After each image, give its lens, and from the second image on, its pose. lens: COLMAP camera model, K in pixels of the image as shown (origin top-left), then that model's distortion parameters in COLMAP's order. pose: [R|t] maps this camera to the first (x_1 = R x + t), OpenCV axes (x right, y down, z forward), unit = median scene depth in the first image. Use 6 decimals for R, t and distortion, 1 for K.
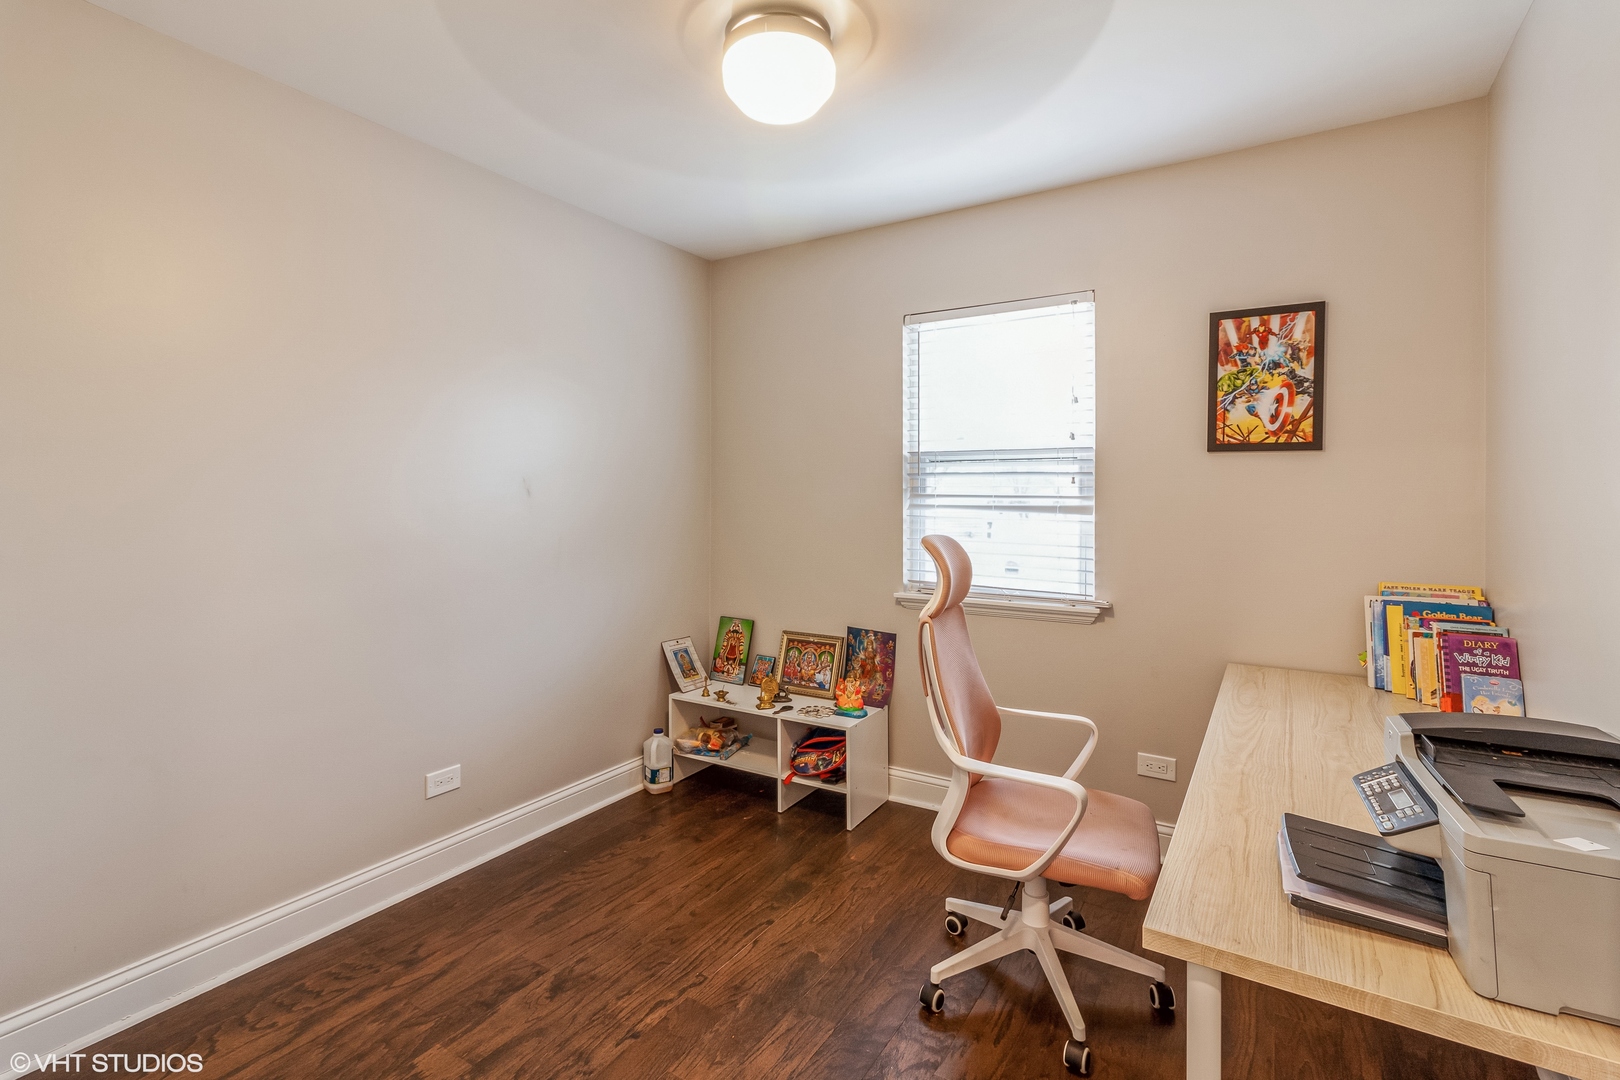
lens RADIAL K [[765.8, 0, 802.7], [0, 765.8, 500.2], [0, 0, 1]] dist [0.000132, -0.000604]
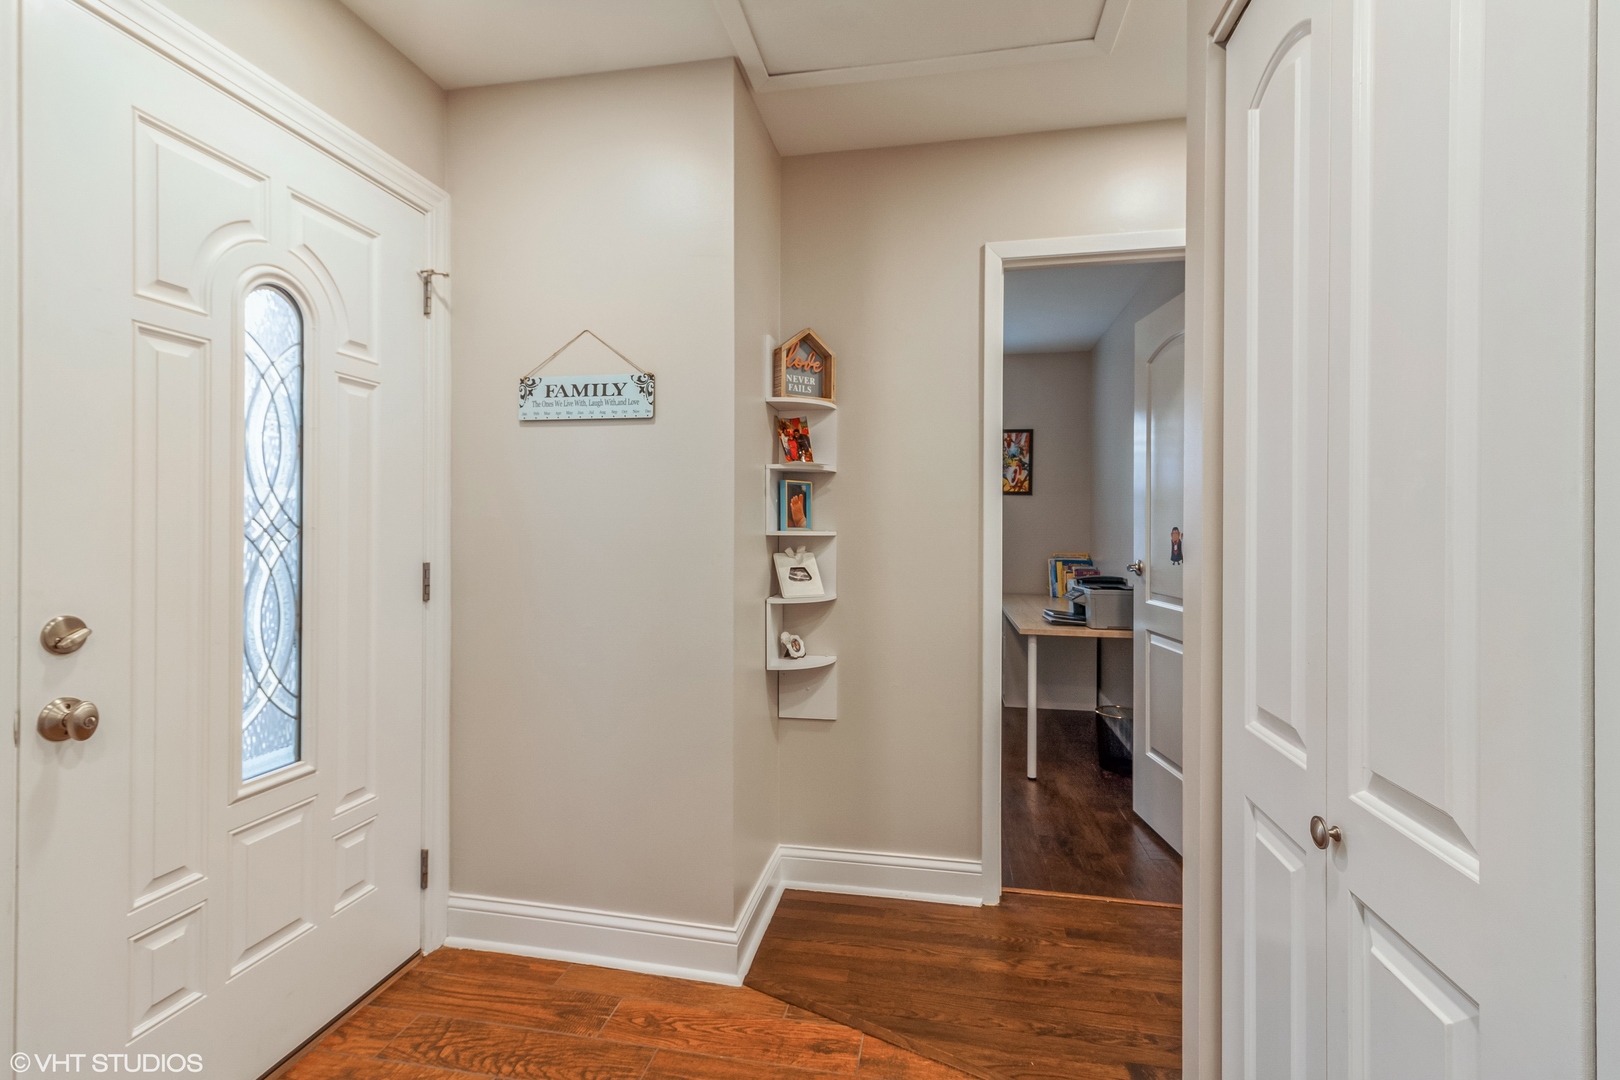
lens RADIAL K [[765.8, 0, 803.6], [0, 765.8, 531.3], [0, 0, 1]] dist [0.000132, -0.000604]
pose [[0.928654, -0.004887, 0.370915, -0.772656], [0.001075, 0.999944, 0.010483, 0.016411], [-0.370945, -0.009337, 0.928608, -0.833828]]
